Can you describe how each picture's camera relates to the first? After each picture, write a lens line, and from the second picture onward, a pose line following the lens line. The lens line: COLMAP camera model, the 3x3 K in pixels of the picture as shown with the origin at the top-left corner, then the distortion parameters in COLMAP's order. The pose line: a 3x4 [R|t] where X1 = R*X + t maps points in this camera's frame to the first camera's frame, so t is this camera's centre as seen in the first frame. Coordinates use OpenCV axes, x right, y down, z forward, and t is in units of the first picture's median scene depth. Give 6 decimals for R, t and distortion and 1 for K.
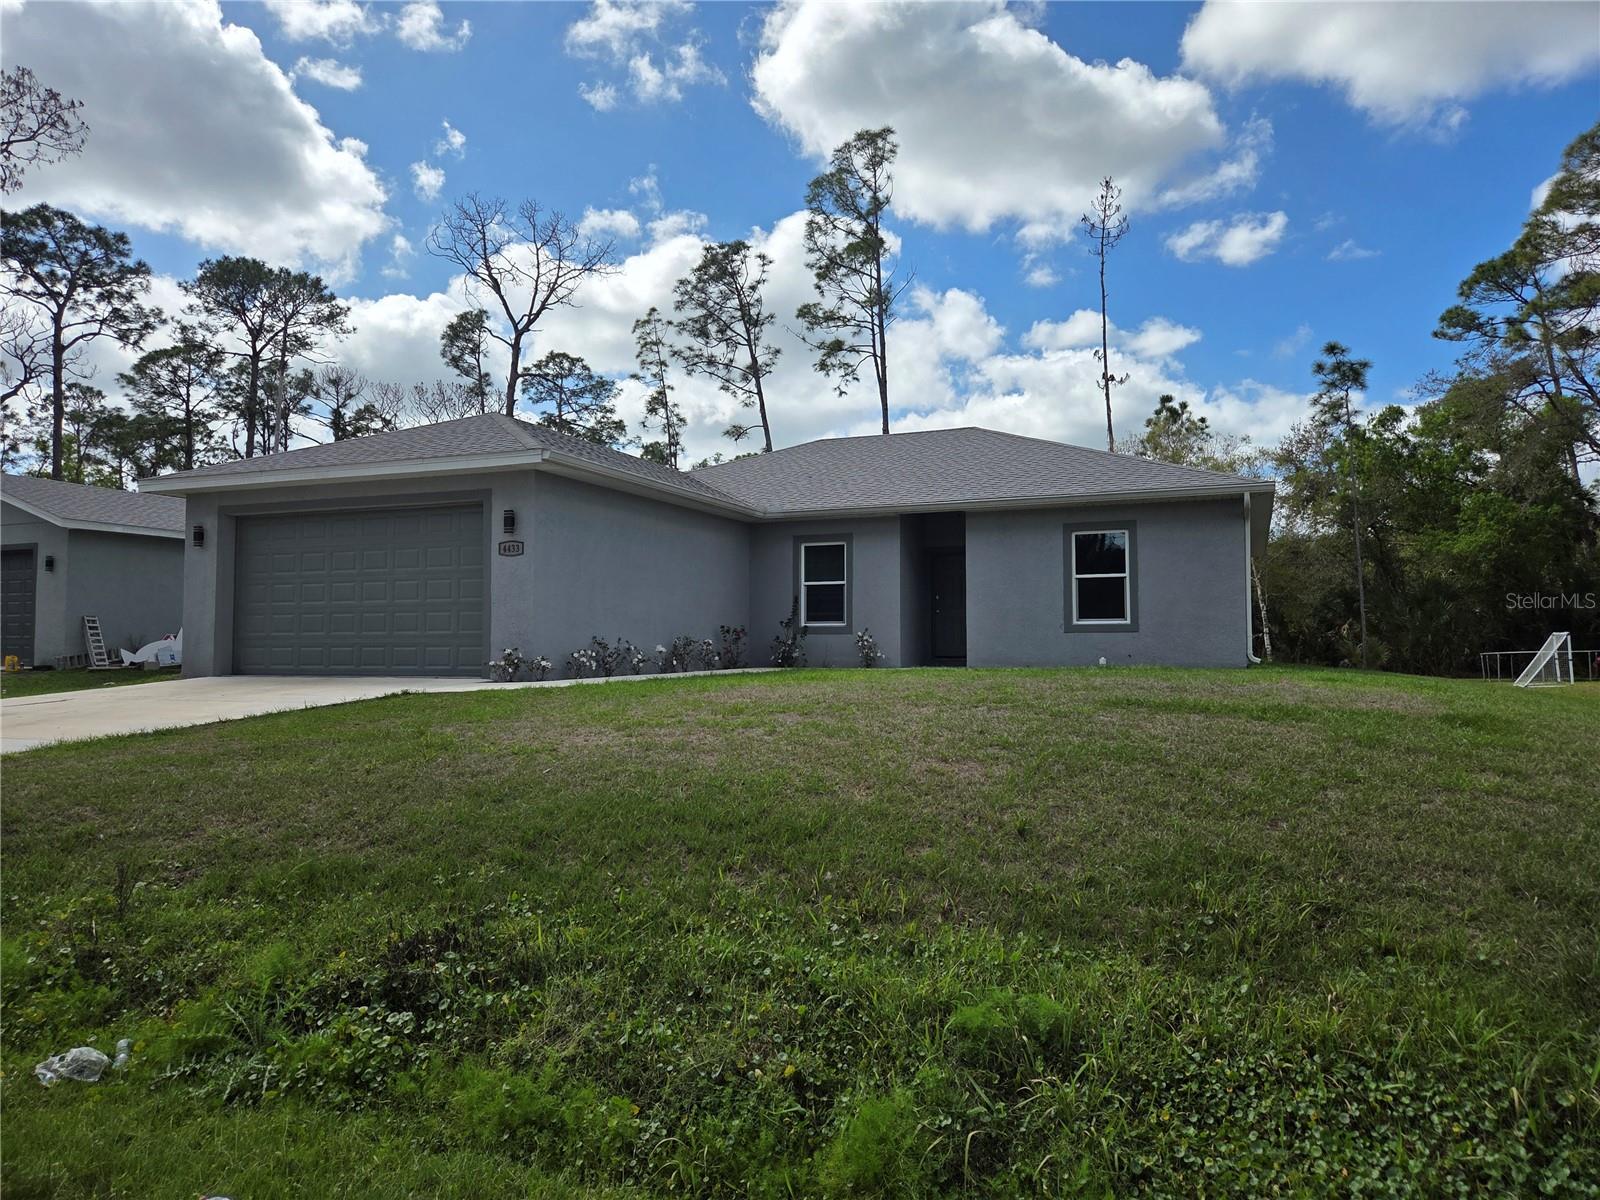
lens RADIAL K [[1094.4, 0, 802.7], [0, 1094.4, 605.3], [0, 0, 1]] dist [0.019564, -0.009992]
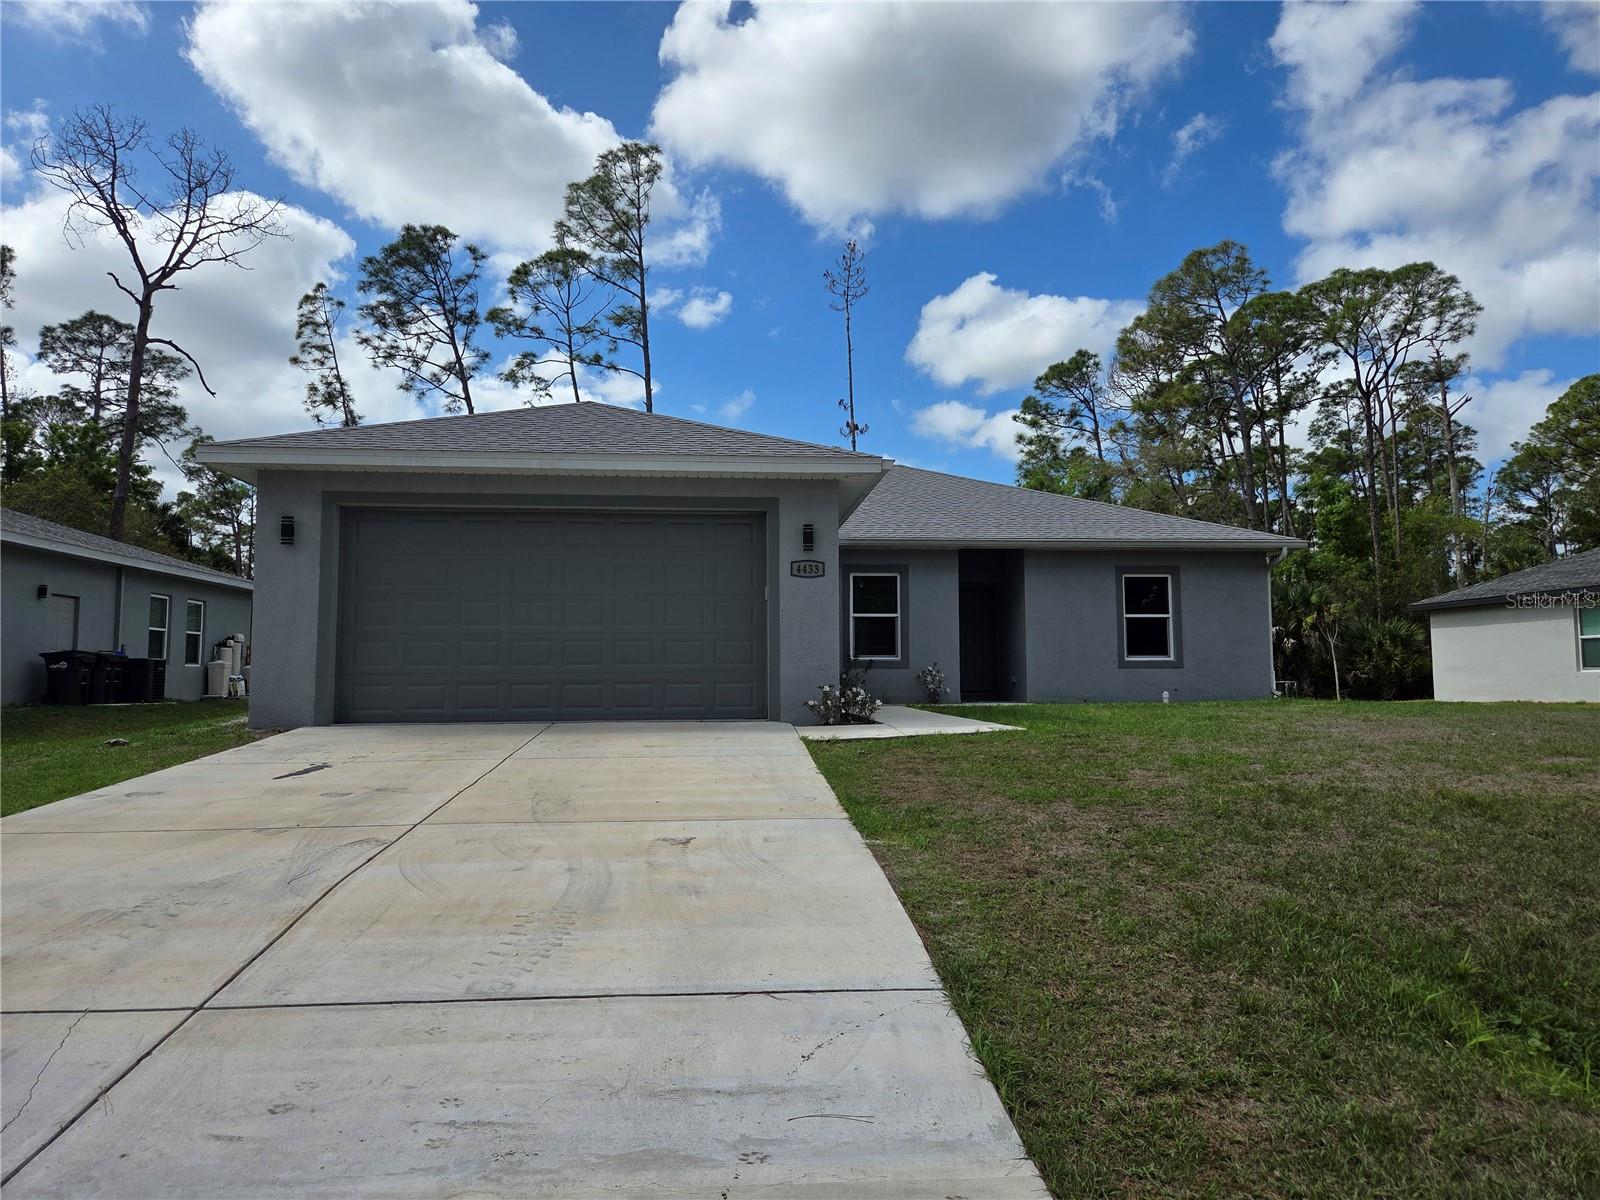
lens RADIAL K [[1094.4, 0, 800.3], [0, 1094.4, 591.5], [0, 0, 1]] dist [0.019564, -0.009992]
pose [[0.884461, 0.034324, 0.465350, -0.208197], [-0.015410, 0.998895, -0.044389, 0.000893], [-0.466360, 0.032090, 0.884013, 0.078563]]
